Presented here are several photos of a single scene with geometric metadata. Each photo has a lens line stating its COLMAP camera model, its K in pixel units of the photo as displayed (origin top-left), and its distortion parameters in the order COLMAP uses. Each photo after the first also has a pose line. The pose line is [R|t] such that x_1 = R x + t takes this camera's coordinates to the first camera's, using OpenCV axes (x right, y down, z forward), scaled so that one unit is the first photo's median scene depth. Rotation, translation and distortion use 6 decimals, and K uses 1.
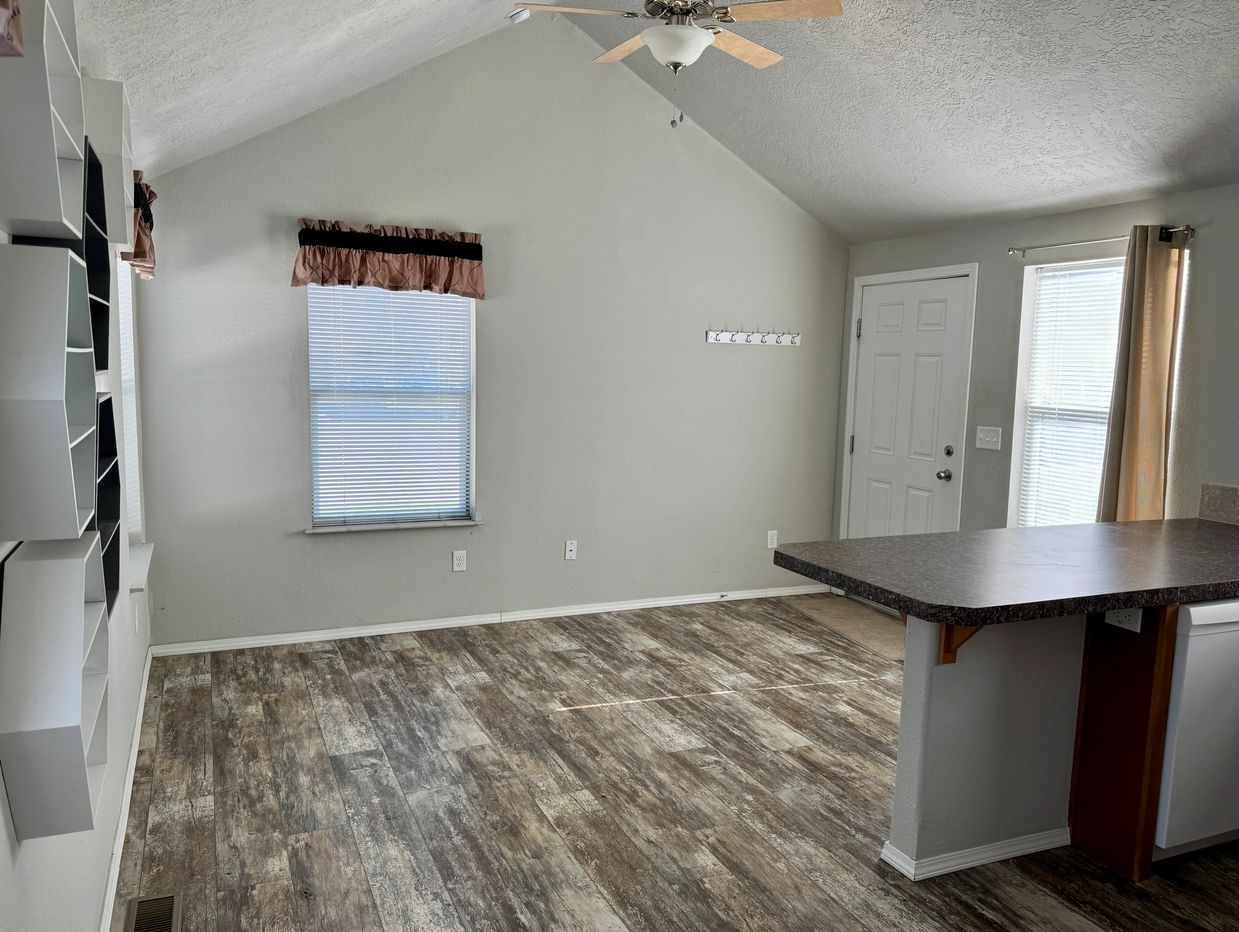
lens RADIAL K [[941.3, 0, 619.5], [0, 941.3, 466.0], [0, 0, 1]] dist [0.133254, -0.216735]
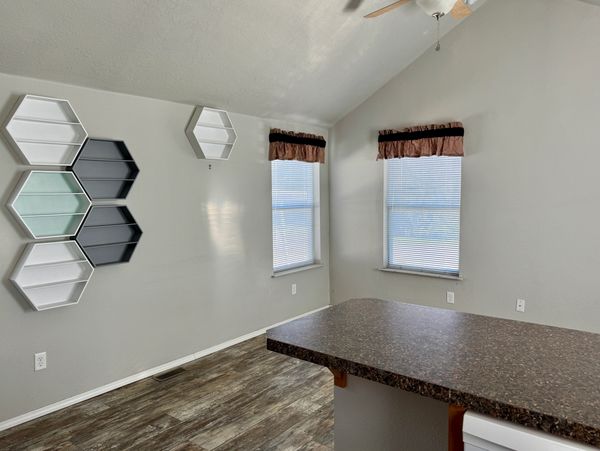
lens RADIAL K [[455.8, 0, 300.0], [0, 455.8, 225.5], [0, 0, 1]] dist [0.133254, -0.216735]
pose [[0.454271, 0.039561, -0.889985, 0.538495], [-0.075019, 0.997164, 0.006034, -0.026186], [0.887699, 0.064024, 0.455950, 0.337190]]
